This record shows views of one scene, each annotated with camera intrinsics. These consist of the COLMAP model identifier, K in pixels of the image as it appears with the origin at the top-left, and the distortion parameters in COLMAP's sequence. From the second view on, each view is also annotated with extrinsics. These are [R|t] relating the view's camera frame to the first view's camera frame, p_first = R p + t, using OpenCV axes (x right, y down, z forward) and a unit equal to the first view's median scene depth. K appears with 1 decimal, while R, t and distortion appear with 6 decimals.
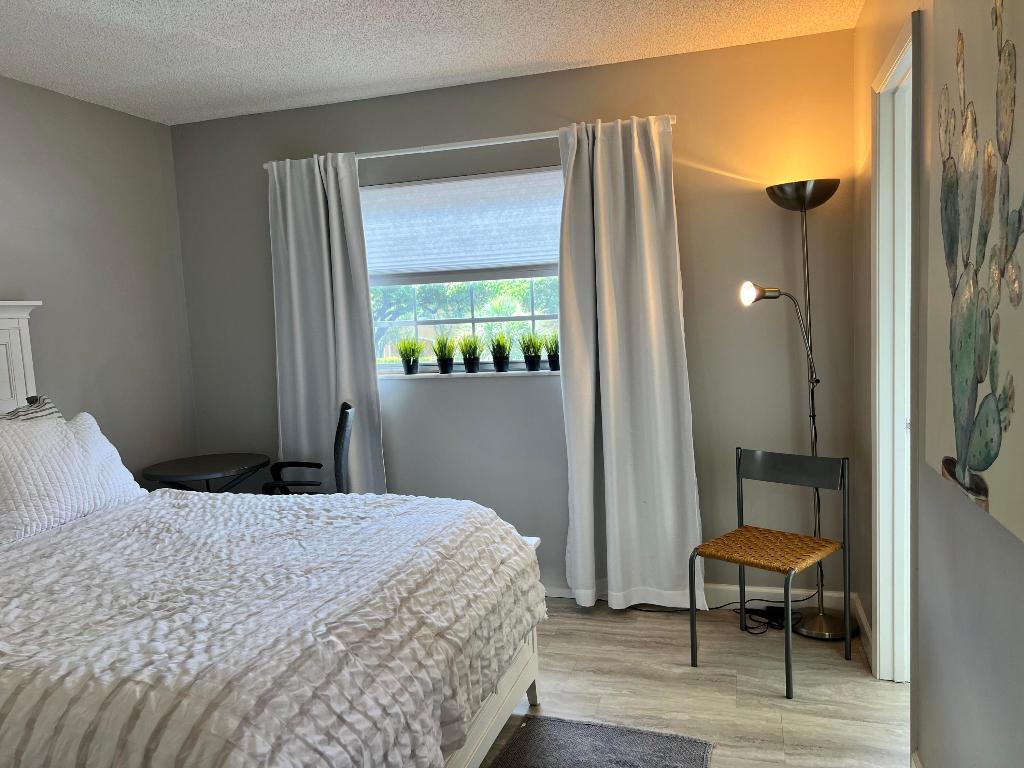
lens RADIAL K [[772.2, 0, 514.3], [0, 772.2, 386.4], [0, 0, 1]] dist [0.048137, -0.030855]
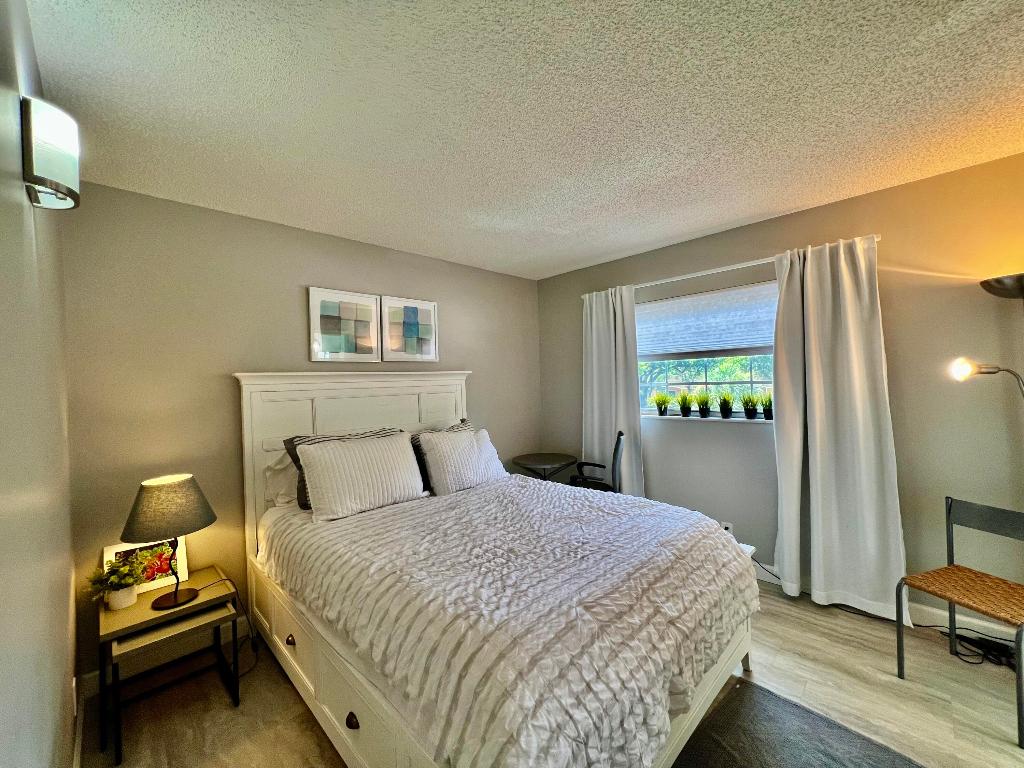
lens RADIAL K [[409.2, 0, 511.0], [0, 409.2, 382.4], [0, 0, 1]] dist [-0.002316, 0.001282]
pose [[0.876839, 0.022945, -0.480236, -0.005045], [-0.055716, 0.996980, -0.054095, -0.032203], [0.477544, 0.074190, 0.875470, 0.141939]]
